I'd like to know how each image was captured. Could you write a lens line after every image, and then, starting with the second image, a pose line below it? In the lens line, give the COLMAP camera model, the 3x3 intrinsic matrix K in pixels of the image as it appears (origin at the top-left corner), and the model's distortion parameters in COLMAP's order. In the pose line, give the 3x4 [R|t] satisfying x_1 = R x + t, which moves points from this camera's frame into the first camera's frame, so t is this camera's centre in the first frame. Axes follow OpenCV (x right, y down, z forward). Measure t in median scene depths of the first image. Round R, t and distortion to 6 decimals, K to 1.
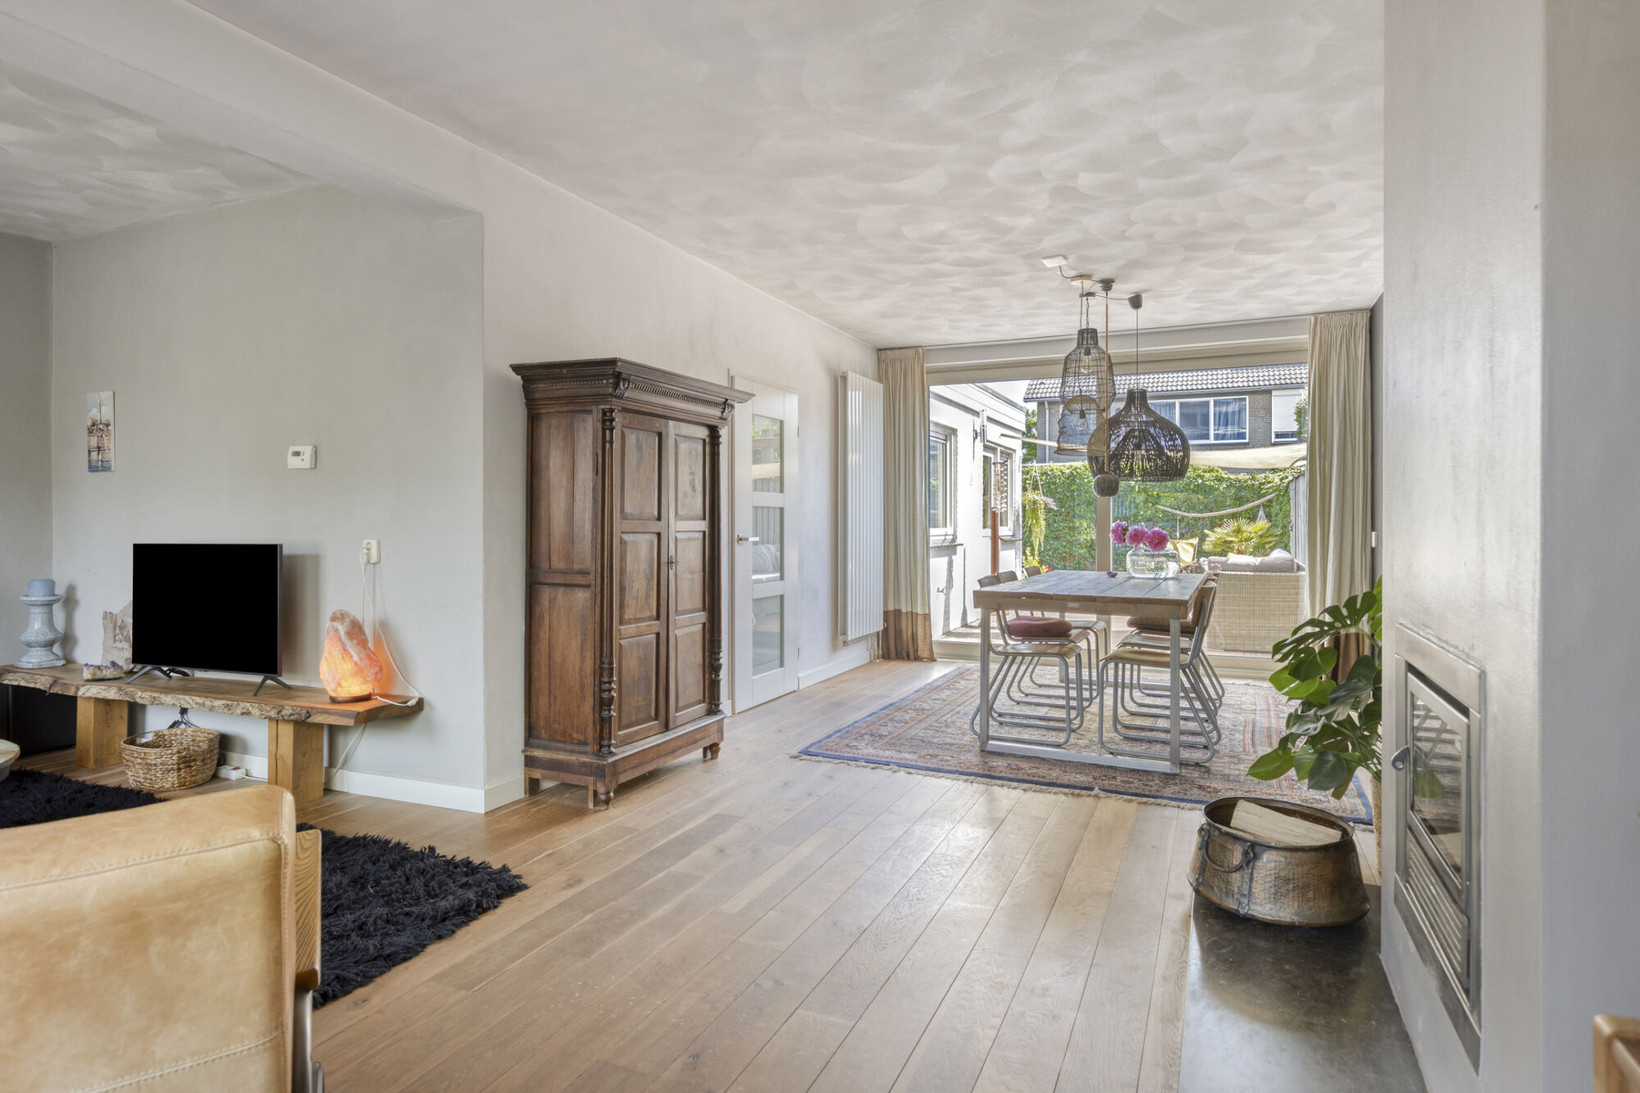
lens RADIAL K [[858.8, 0, 828.3], [0, 858.8, 532.7], [0, 0, 1]] dist [0.001758, 0.000632]
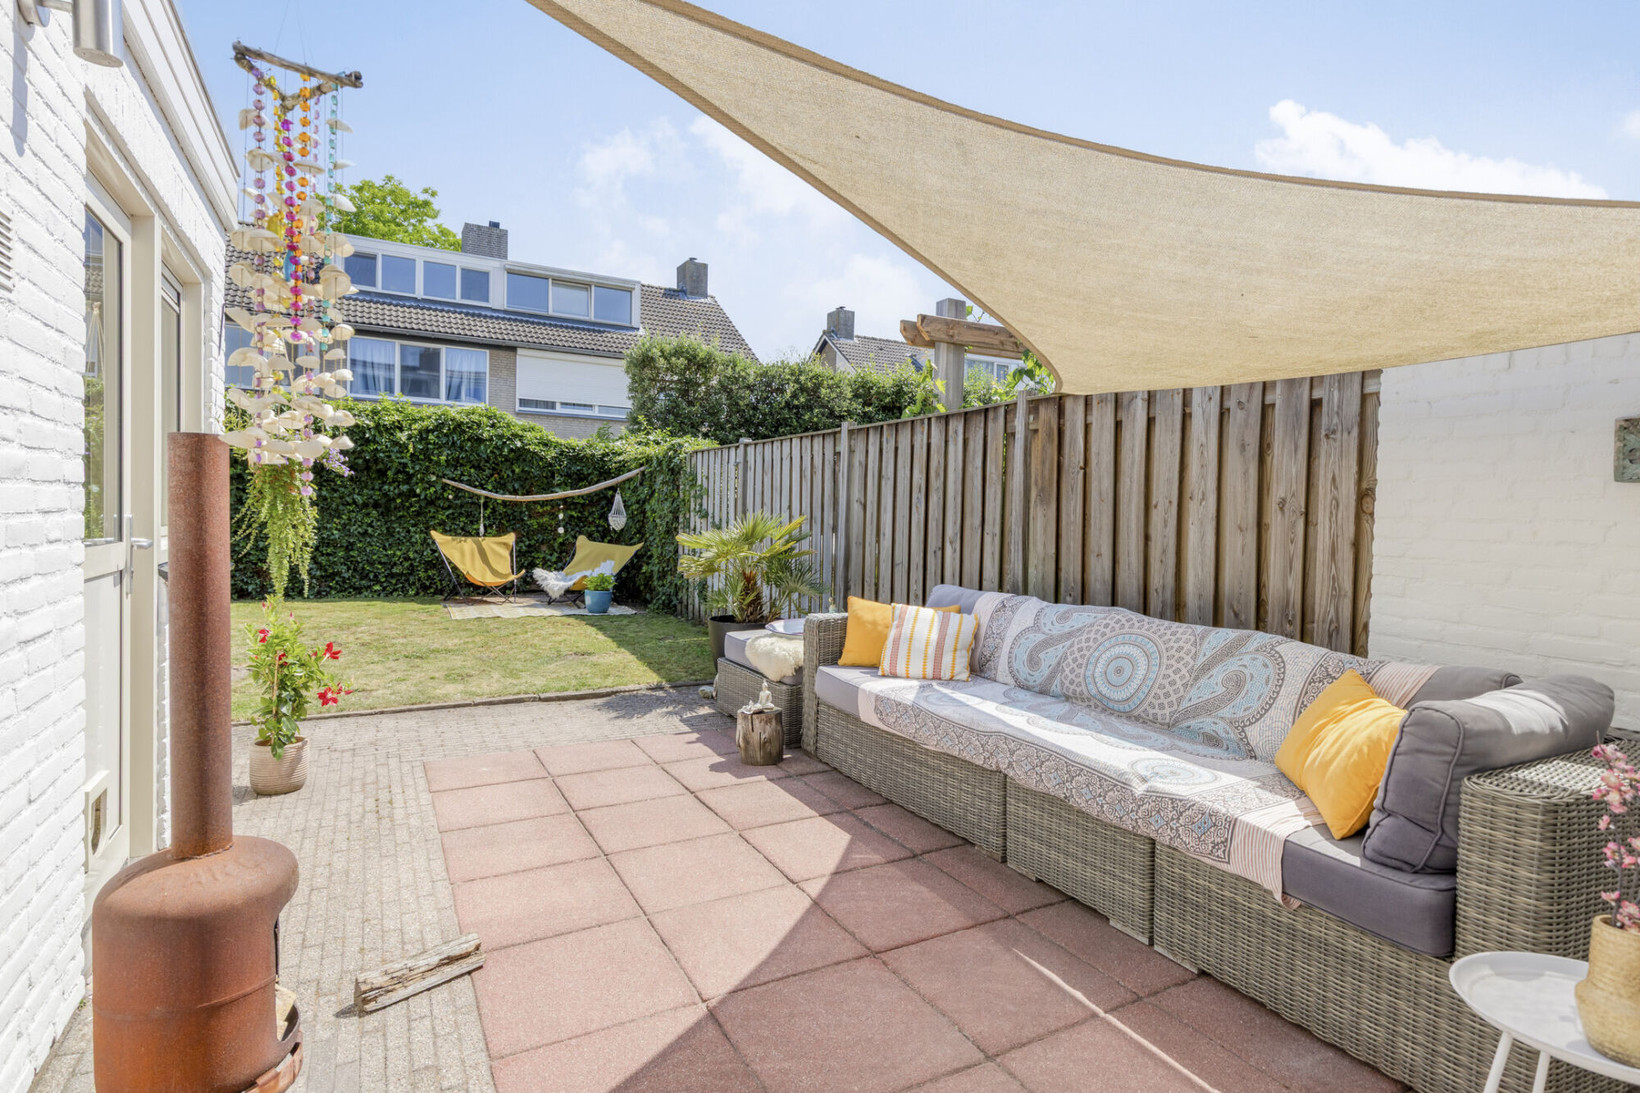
lens RADIAL K [[829.0, 0, 820.9], [0, 829.0, 533.0], [0, 0, 1]] dist [-0.001497, -0.000325]
pose [[0.598216, -0.004907, 0.801320, 0.291192], [-0.014760, 0.999744, 0.017142, -0.031896], [-0.801199, -0.022082, 0.597990, 1.699649]]
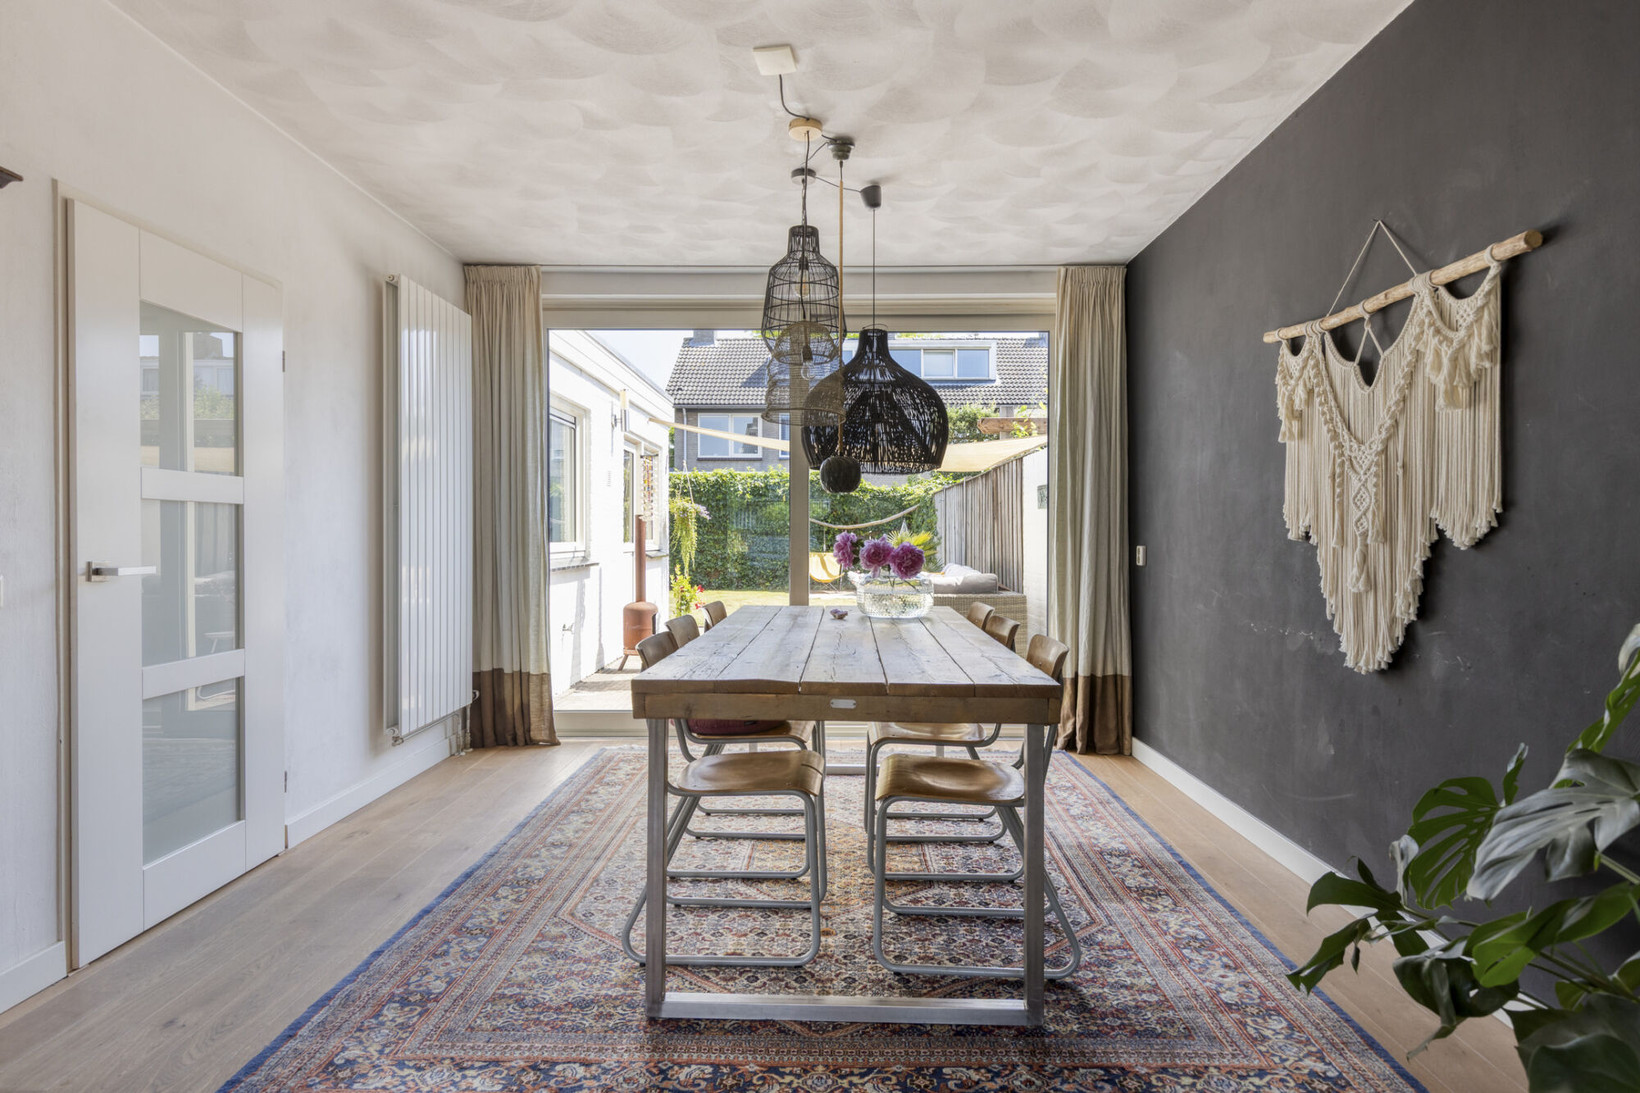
lens RADIAL K [[858.8, 0, 828.3], [0, 858.8, 532.7], [0, 0, 1]] dist [0.001758, 0.000632]
pose [[0.912533, 0.000632, 0.409002, 0.064171], [0.005306, 0.999896, -0.013383, -0.004567], [-0.408968, 0.014383, 0.912435, 0.452263]]
